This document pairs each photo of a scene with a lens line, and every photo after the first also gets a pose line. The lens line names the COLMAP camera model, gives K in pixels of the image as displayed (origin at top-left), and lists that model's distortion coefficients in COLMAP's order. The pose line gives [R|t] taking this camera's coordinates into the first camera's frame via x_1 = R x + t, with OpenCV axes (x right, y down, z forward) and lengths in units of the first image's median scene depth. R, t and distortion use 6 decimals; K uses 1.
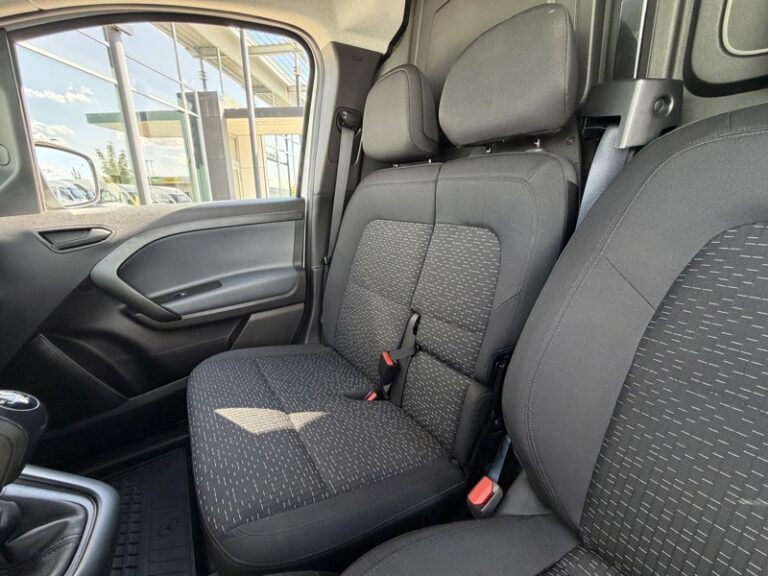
lens RADIAL K [[308.9, 0, 384.9], [0, 308.9, 285.8], [0, 0, 1]] dist [0.013619, 0.000098]
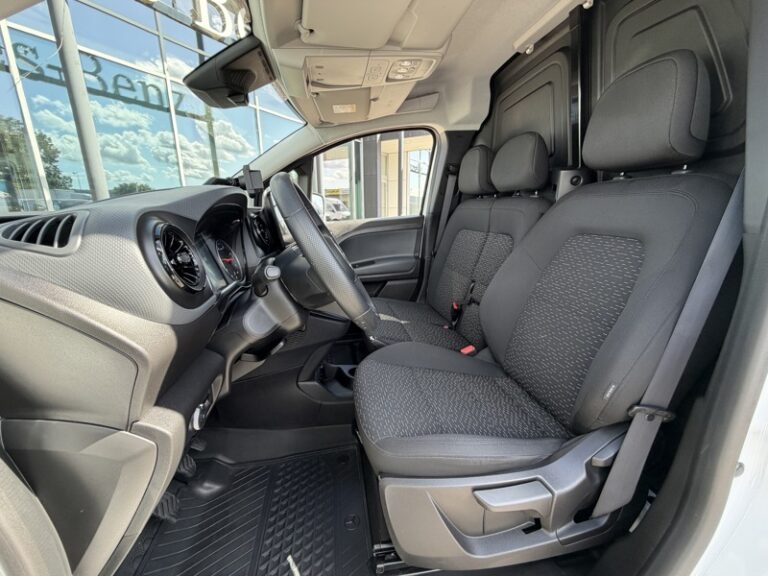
lens RADIAL K [[308.9, 0, 385.3], [0, 308.9, 289.1], [0, 0, 1]] dist [0.013619, 0.000098]
pose [[0.913583, 0.096480, -0.395042, 0.246768], [-0.100305, 0.994896, 0.011011, 0.114635], [0.394088, 0.029566, 0.918597, -0.604645]]
